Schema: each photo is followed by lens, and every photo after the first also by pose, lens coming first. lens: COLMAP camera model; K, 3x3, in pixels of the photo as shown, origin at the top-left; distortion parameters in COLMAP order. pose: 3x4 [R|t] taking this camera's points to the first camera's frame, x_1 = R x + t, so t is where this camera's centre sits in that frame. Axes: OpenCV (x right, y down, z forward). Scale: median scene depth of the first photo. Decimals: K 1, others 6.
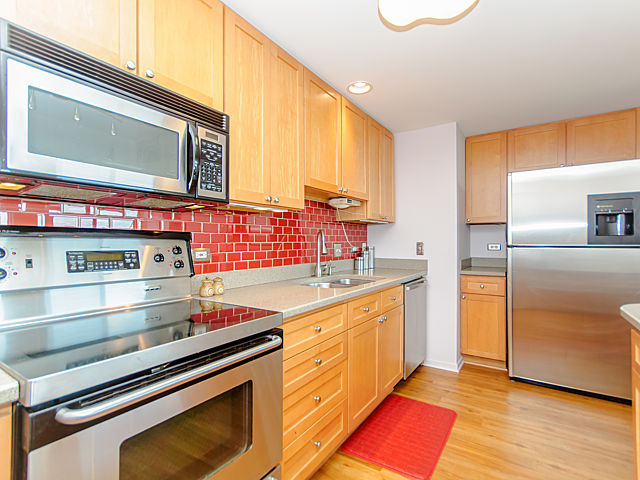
lens RADIAL K [[320.8, 0, 319.2], [0, 320.8, 239.4], [0, 0, 1]] dist [0.008943, -0.000958]
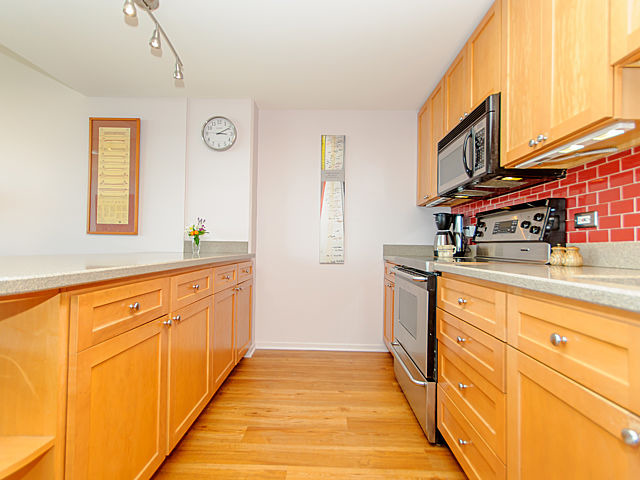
lens RADIAL K [[320.8, 0, 319.6], [0, 320.8, 239.0], [0, 0, 1]] dist [0.008943, -0.000958]
pose [[-0.843216, -0.027112, -0.536891, 0.406481], [-0.012051, 0.999430, -0.031541, 0.080150], [0.537440, -0.020126, -0.843062, 0.806773]]
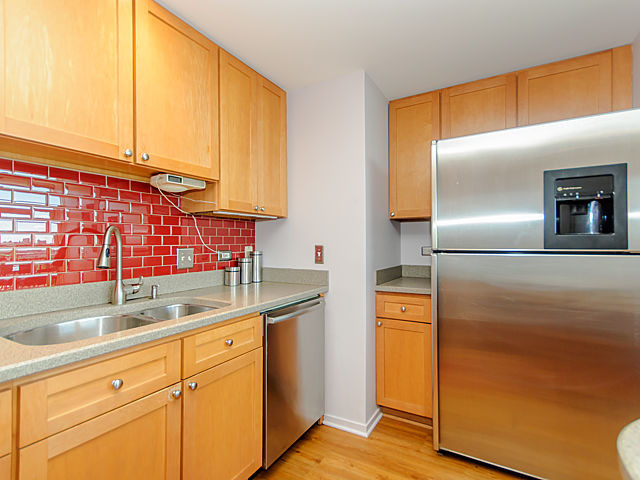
lens RADIAL K [[320.8, 0, 318.7], [0, 320.8, 239.5], [0, 0, 1]] dist [0.008943, -0.000958]
pose [[0.997962, -0.001581, 0.063790, 0.293267], [0.001967, 0.999980, -0.005989, 0.000538], [-0.063779, 0.006102, 0.997945, 0.333425]]
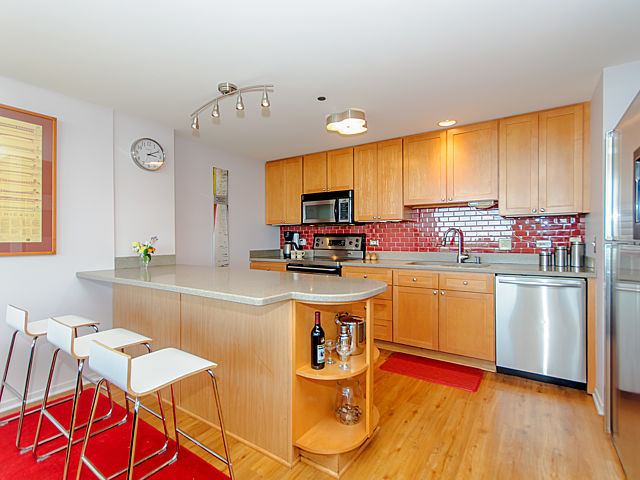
lens RADIAL K [[320.8, 0, 316.8], [0, 320.8, 239.6], [0, 0, 1]] dist [0.008943, -0.000958]
pose [[-0.015546, 0.004241, -0.999870, 1.189711], [0.008853, 0.999952, 0.004104, 0.006716], [0.999840, -0.008788, -0.015583, 0.377168]]
